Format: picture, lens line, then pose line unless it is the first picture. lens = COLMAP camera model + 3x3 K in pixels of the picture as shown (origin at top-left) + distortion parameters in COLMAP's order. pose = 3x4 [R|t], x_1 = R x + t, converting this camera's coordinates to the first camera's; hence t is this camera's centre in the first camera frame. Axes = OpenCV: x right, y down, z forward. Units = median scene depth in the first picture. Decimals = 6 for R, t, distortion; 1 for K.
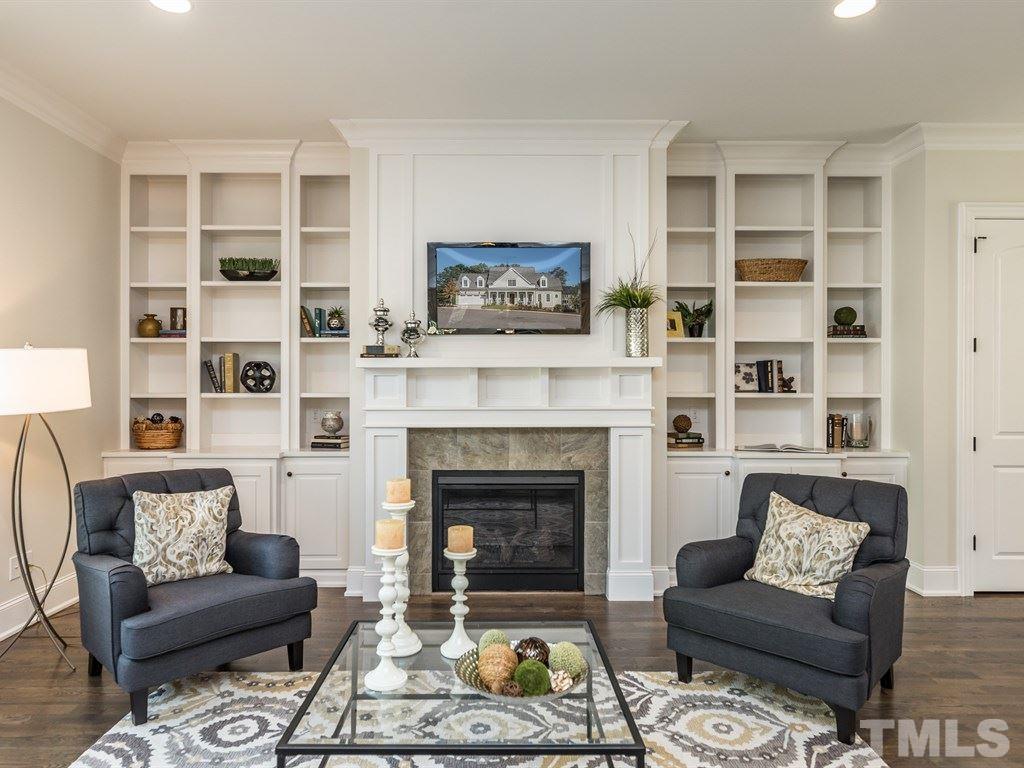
lens RADIAL K [[669.9, 0, 512.0], [0, 669.9, 384.0], [0, 0, 1]] dist [-0.002821, 0.000680]
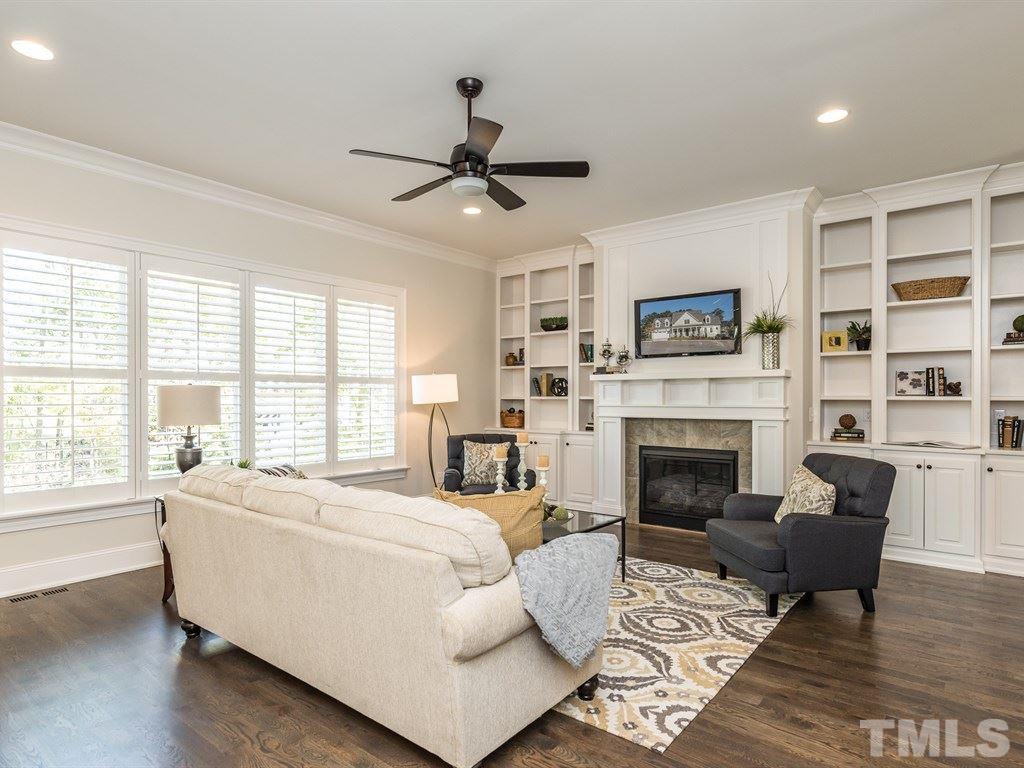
lens RADIAL K [[583.1, 0, 511.6], [0, 583.1, 397.9], [0, 0, 1]] dist [0.003475, -0.000029]
pose [[0.778372, 0.001184, -0.627803, 0.507791], [0.001052, 0.999994, 0.003190, 0.013631], [0.627803, -0.003144, 0.778366, -0.249212]]
